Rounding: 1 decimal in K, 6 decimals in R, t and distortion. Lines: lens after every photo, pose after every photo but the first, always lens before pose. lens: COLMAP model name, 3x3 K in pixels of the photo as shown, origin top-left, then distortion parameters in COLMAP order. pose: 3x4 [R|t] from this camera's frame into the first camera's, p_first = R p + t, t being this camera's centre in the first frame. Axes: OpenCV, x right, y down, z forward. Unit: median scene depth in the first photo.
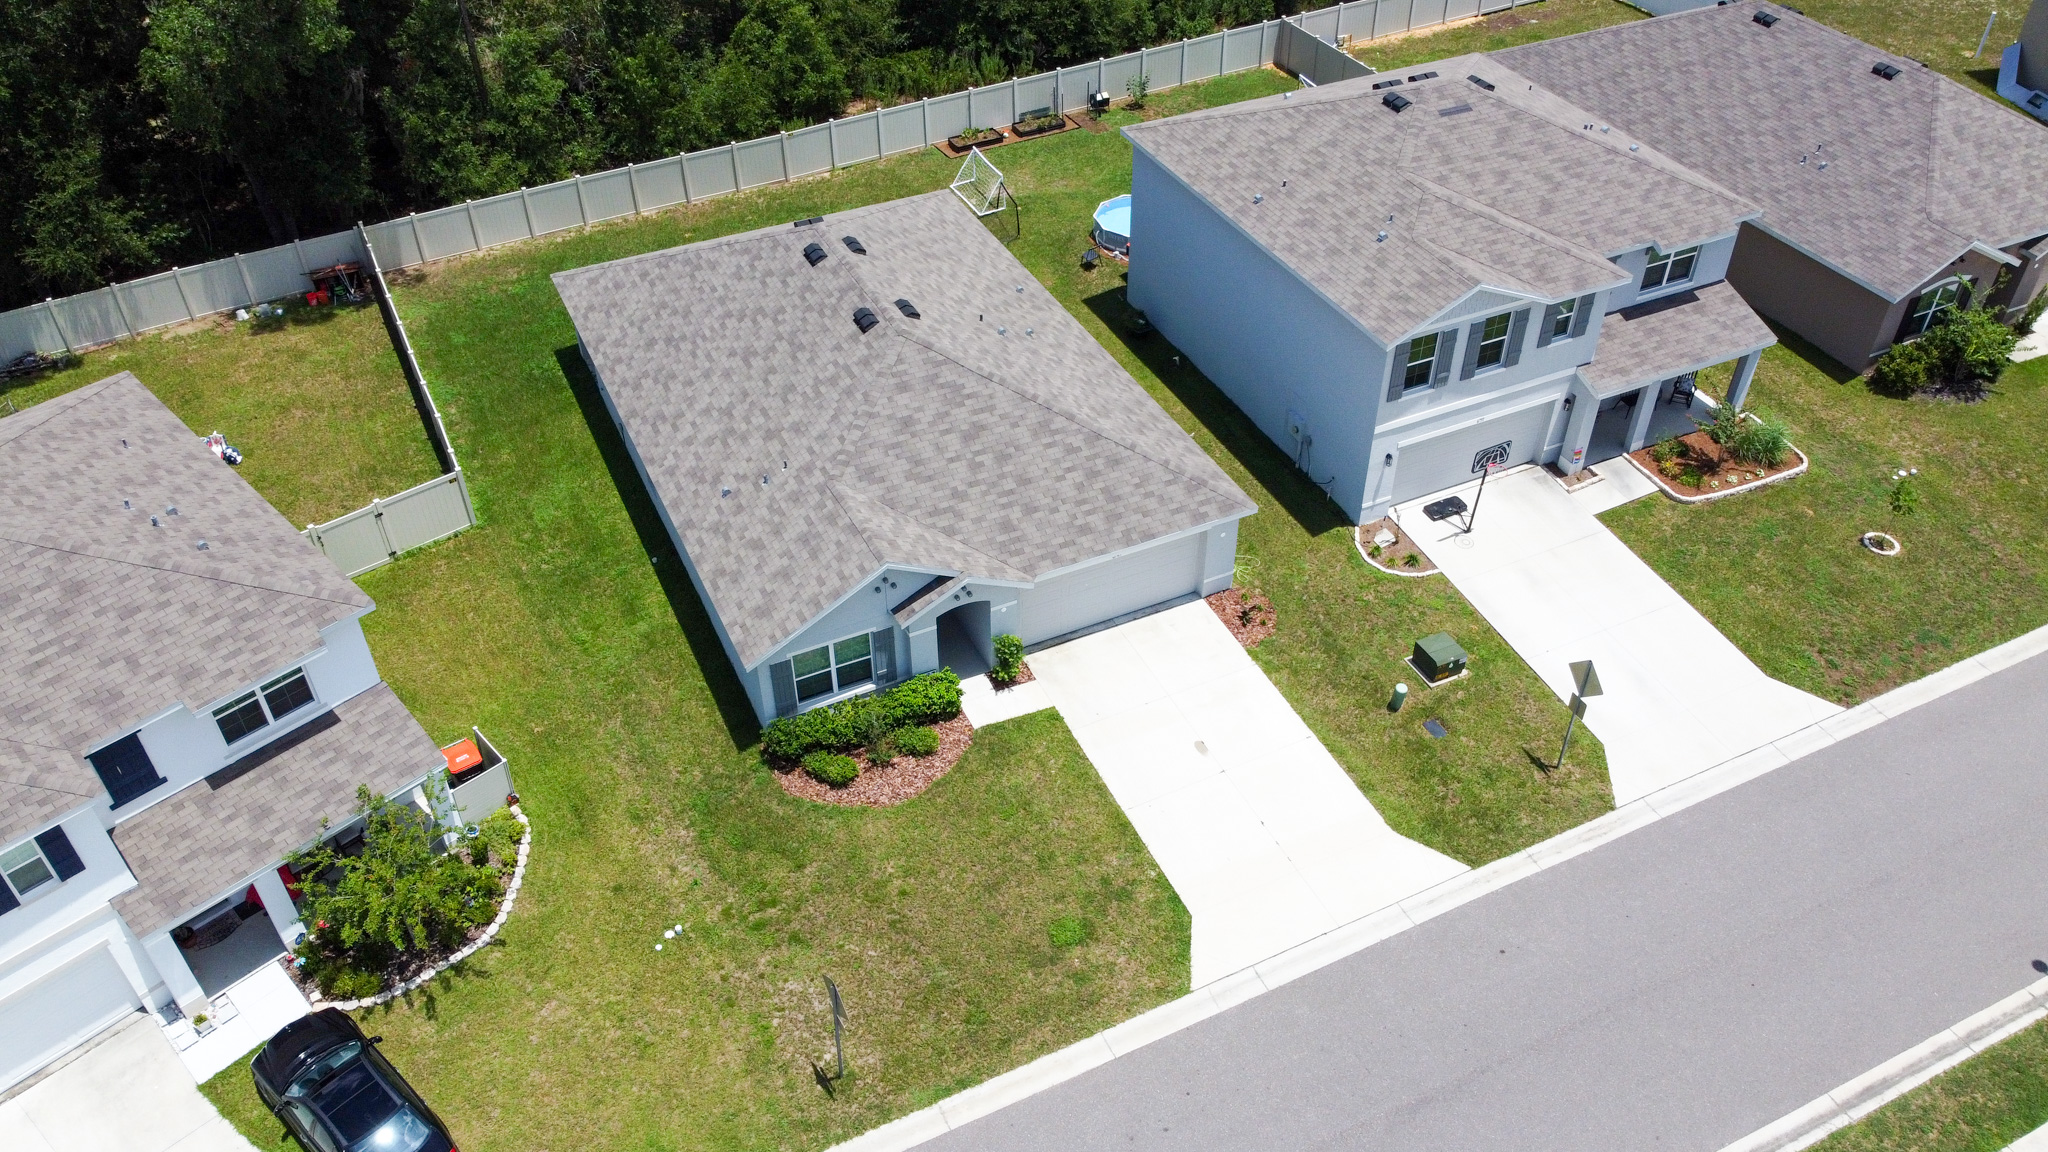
lens RADIAL K [[1553.4, 0, 1024.0], [0, 1553.4, 576.0], [0, 0, 1]] dist [0.001789, -0.006548]
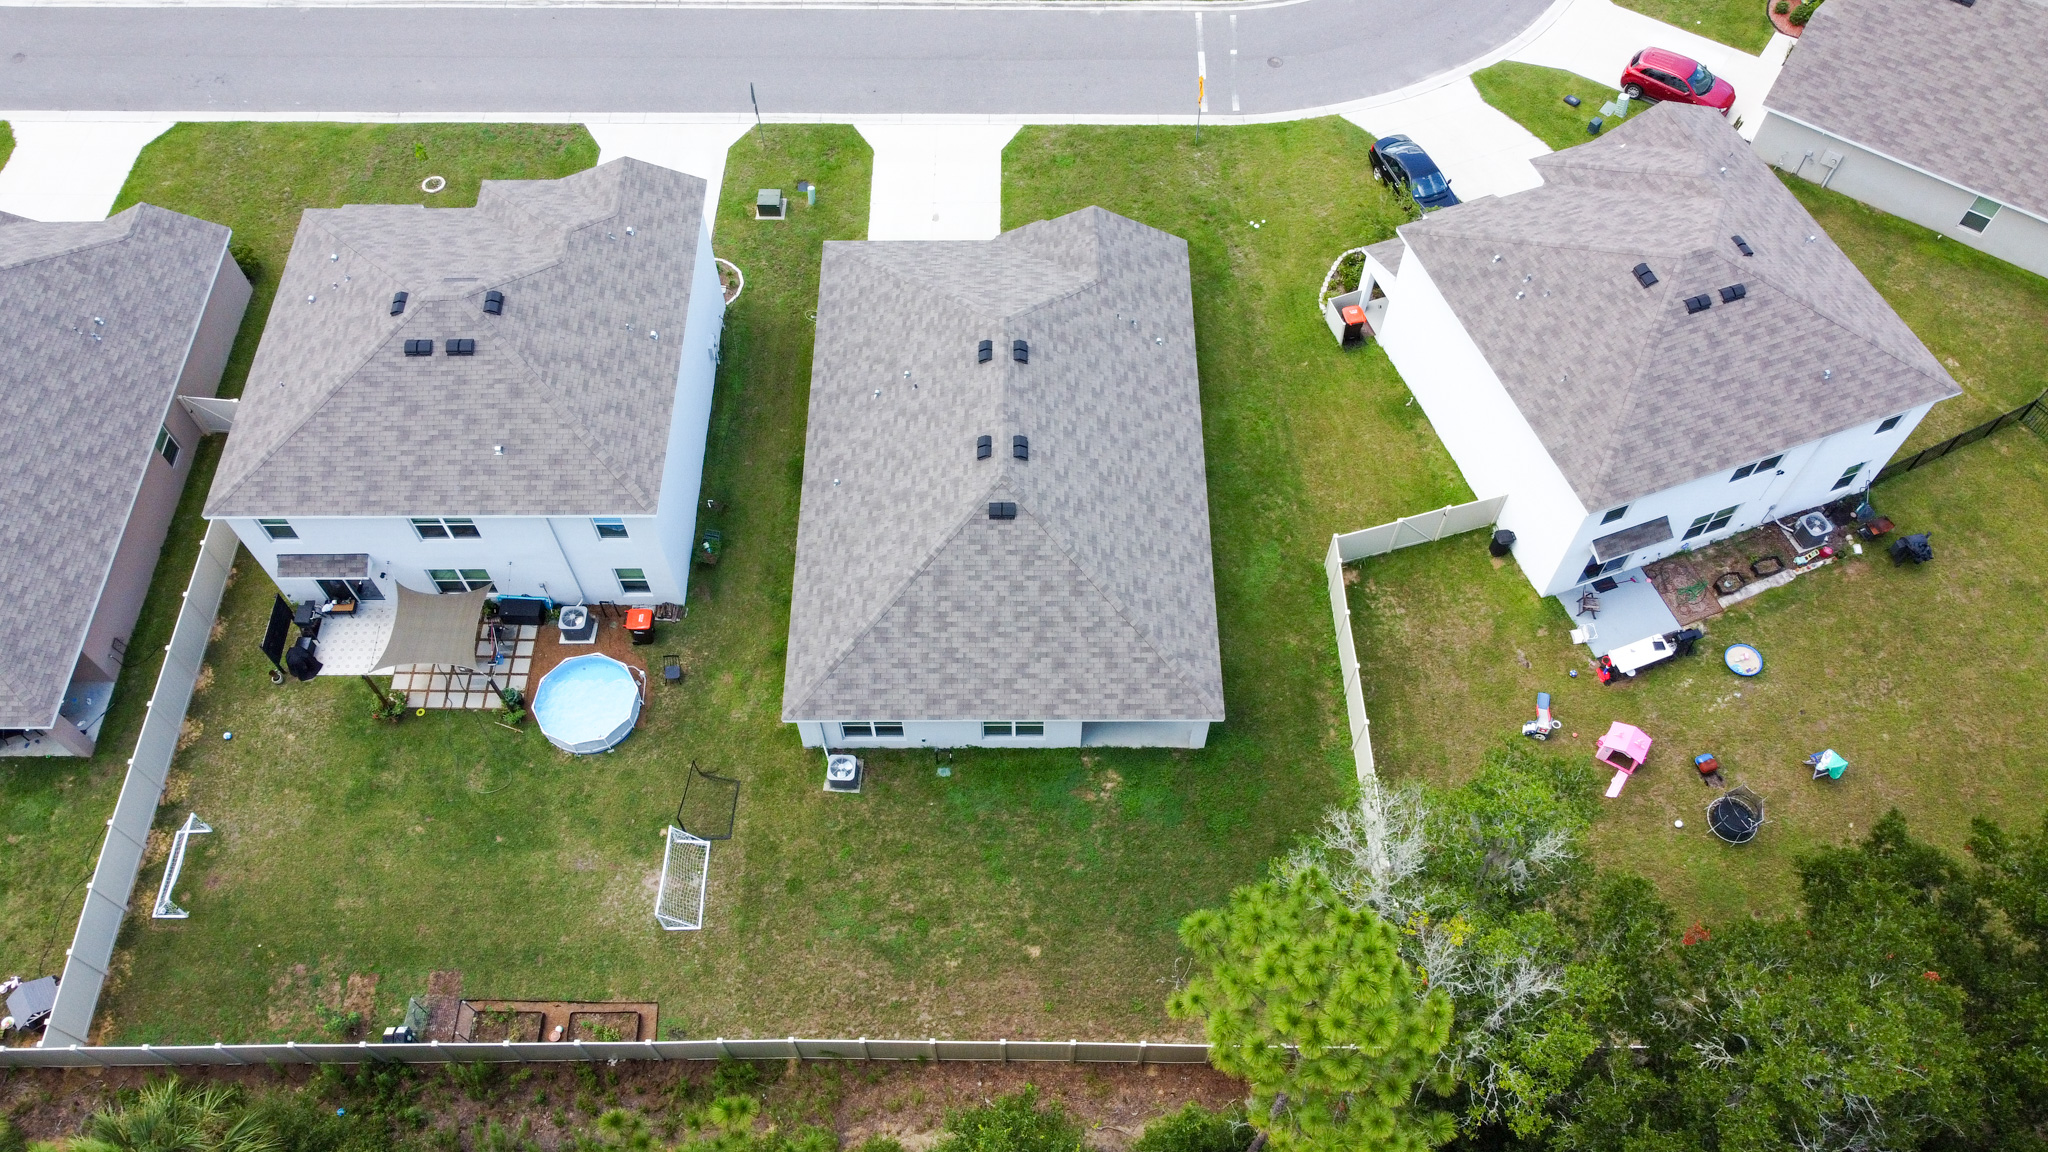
lens RADIAL K [[1553.4, 0, 1024.0], [0, 1553.4, 576.0], [0, 0, 1]] dist [0.001789, -0.006548]
pose [[-0.903633, -0.361068, 0.230384, -0.485814], [0.279776, -0.090321, 0.955807, -1.462638], [-0.324302, 0.928155, 0.182635, 0.990290]]
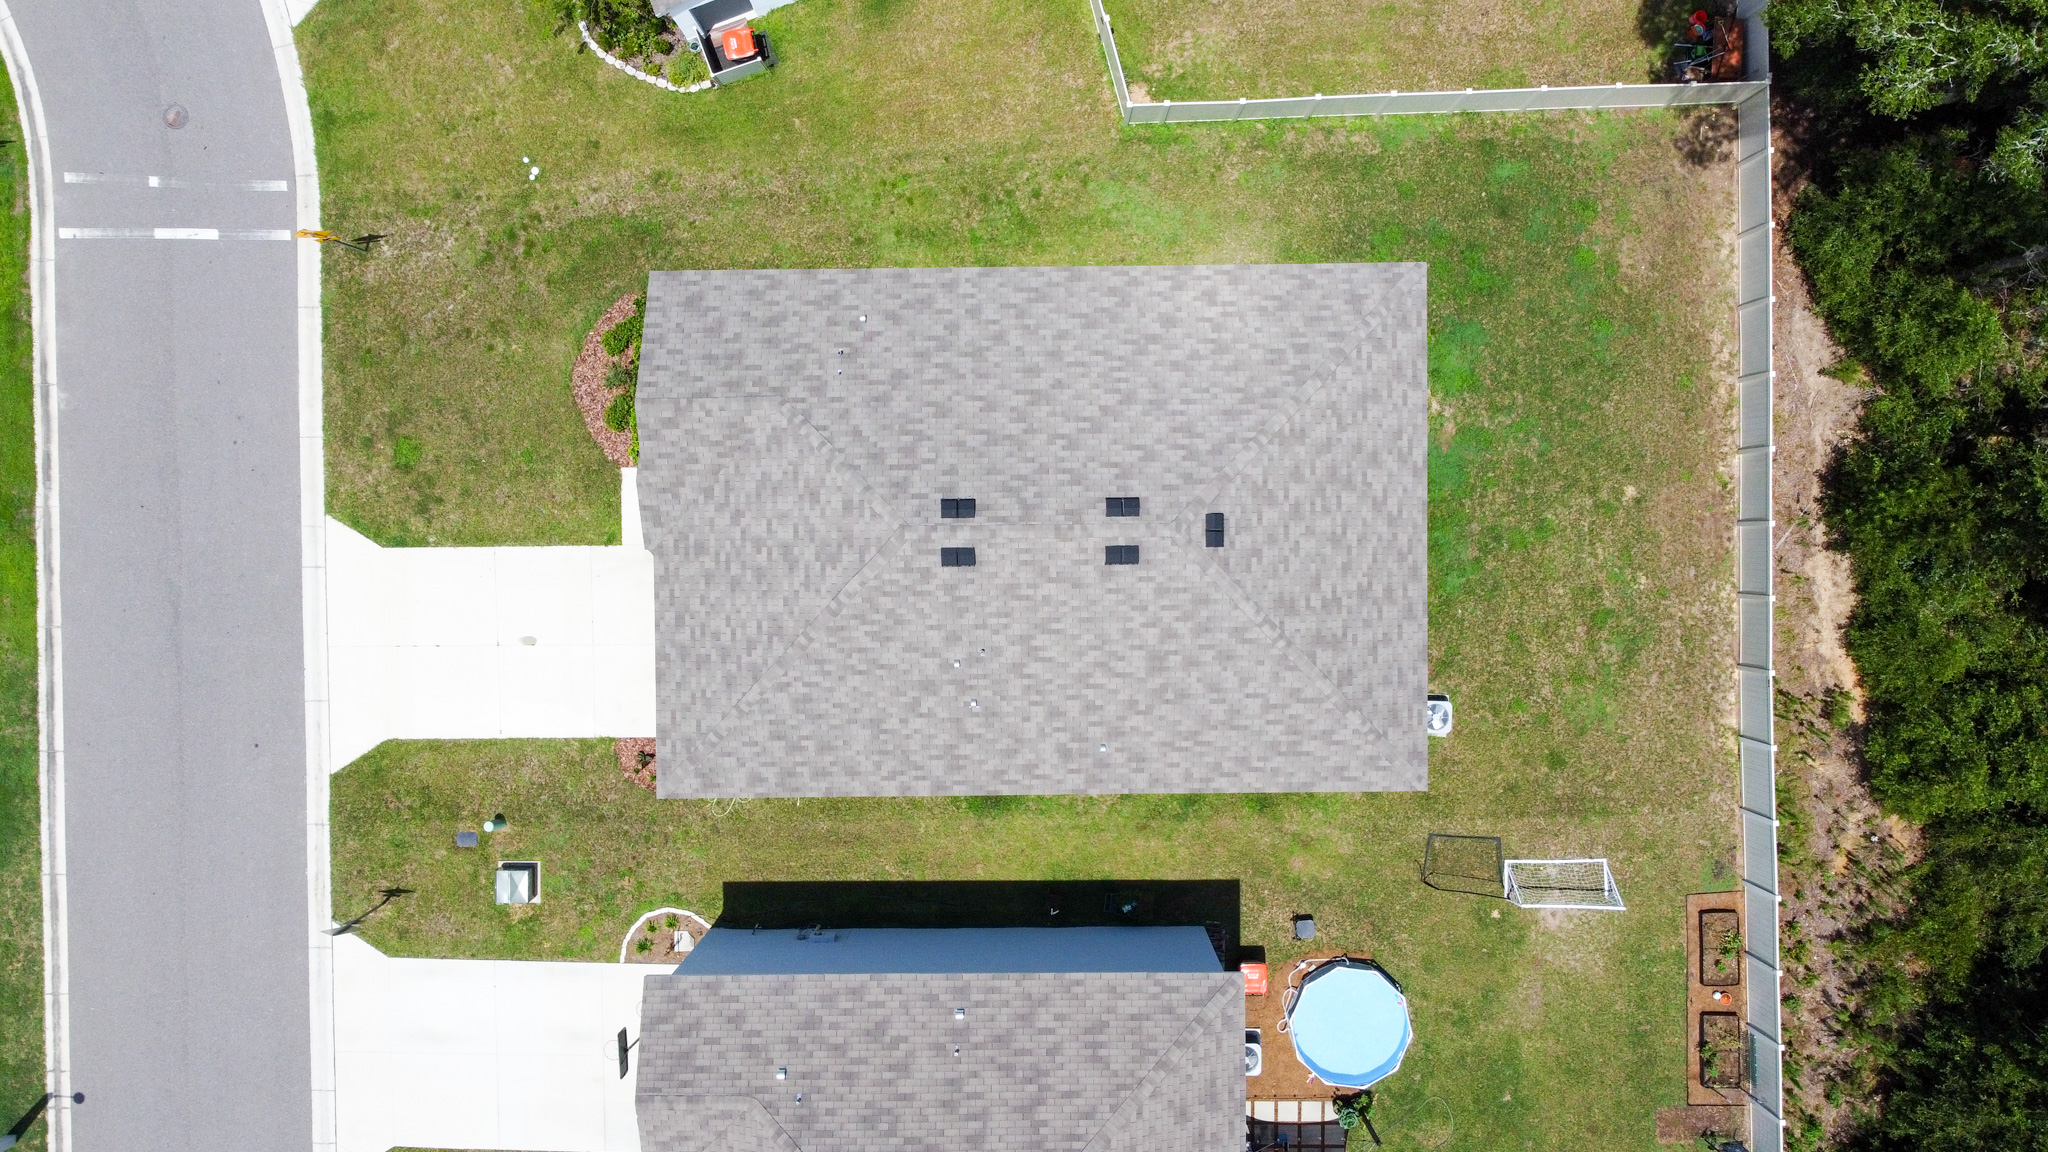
lens RADIAL K [[1638.9, 0, 1024.0], [0, 1638.9, 576.0], [0, 0, 1]] dist [0.007121, -0.019186]
pose [[-0.421677, 0.906322, 0.027730, -0.114908], [-0.578232, -0.292334, 0.761701, -0.984825], [0.698453, 0.305157, 0.647335, 0.439557]]
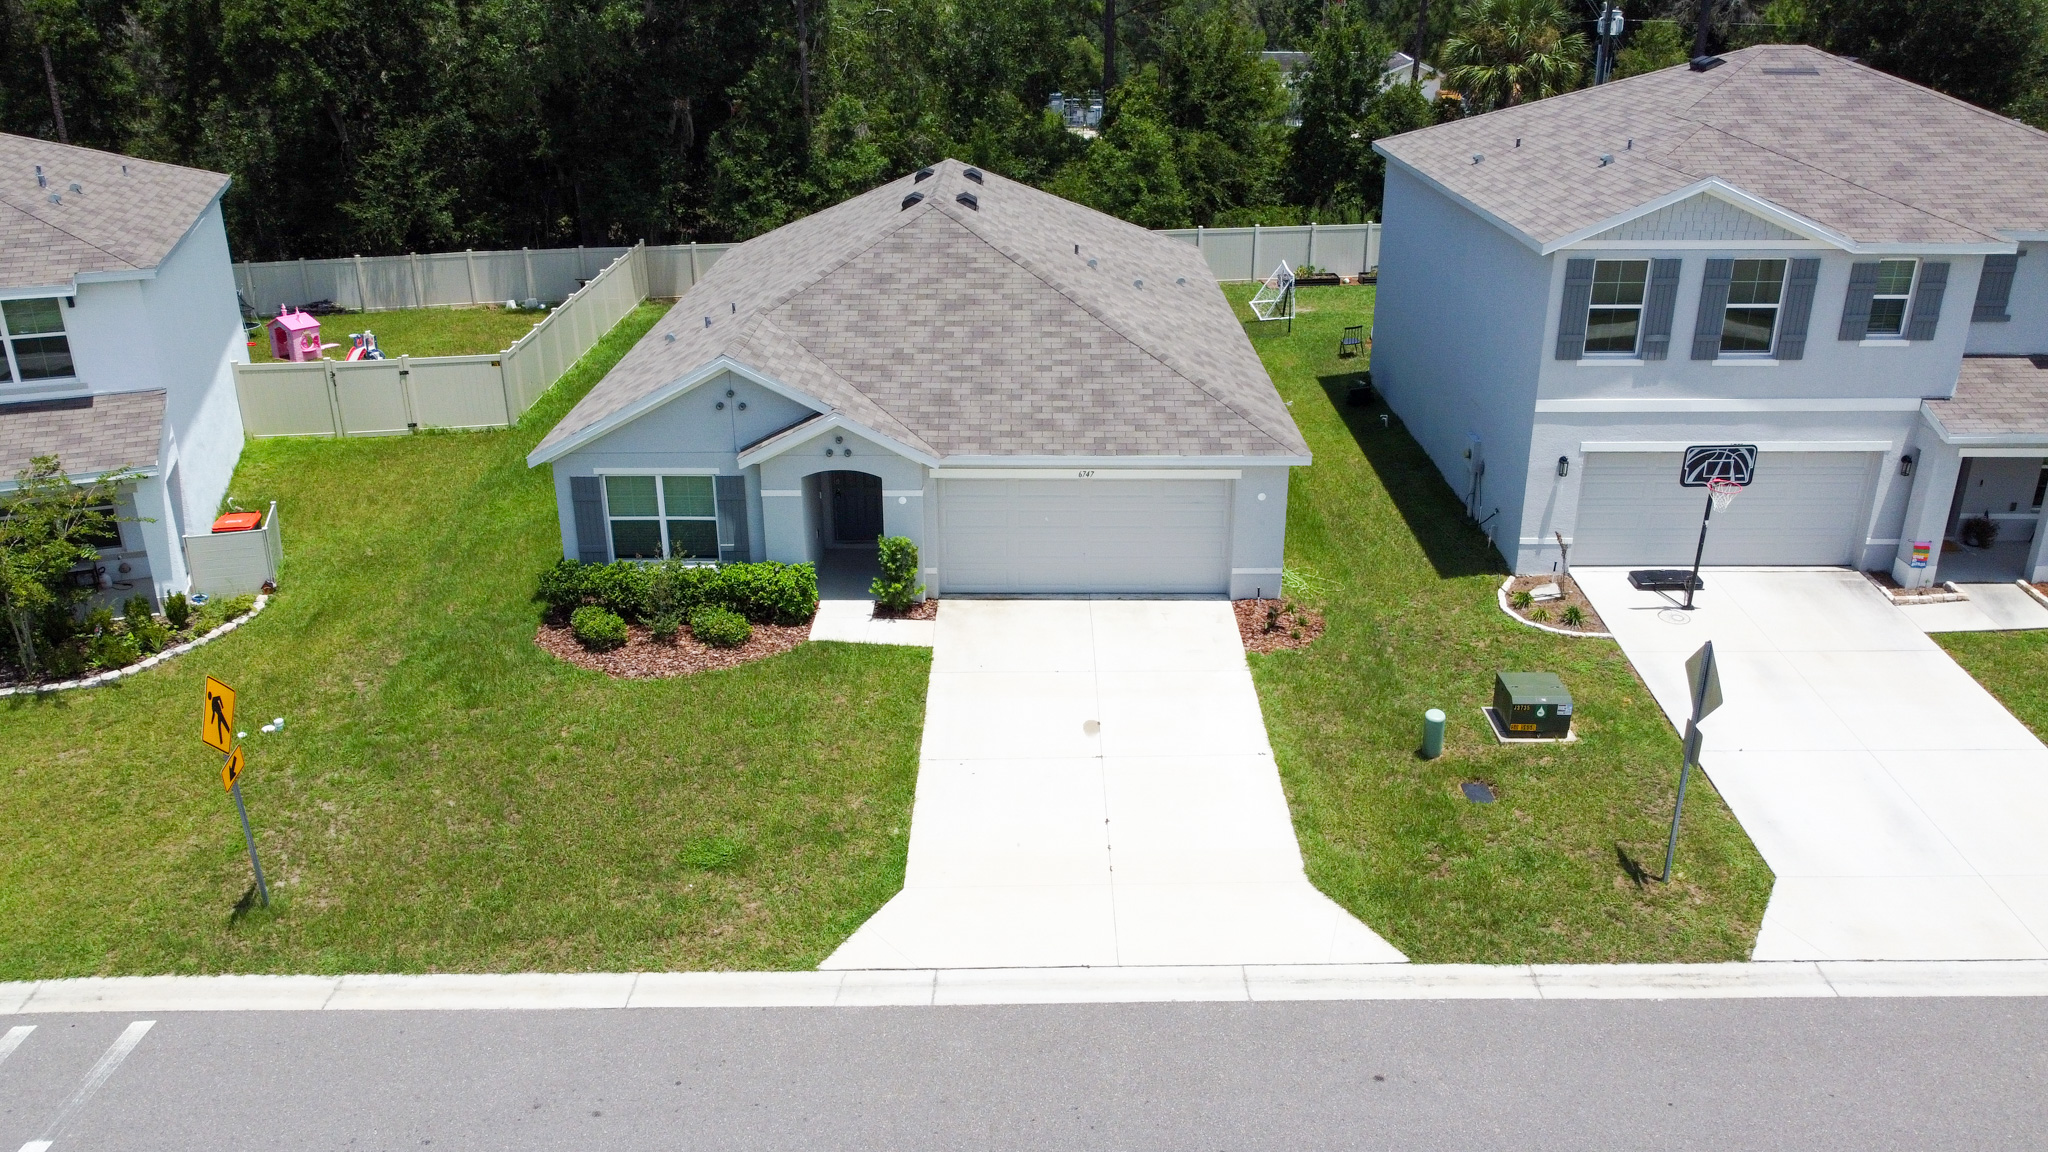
lens RADIAL K [[1554.0, 0, 1024.0], [0, 1554.0, 576.0], [0, 0, 1]] dist [-0.000196, -0.002501]
pose [[0.901051, 0.165800, -0.400771, 0.326817], [-0.279794, 0.928264, -0.245034, 0.211468], [0.331394, 0.332921, 0.882803, 0.386900]]
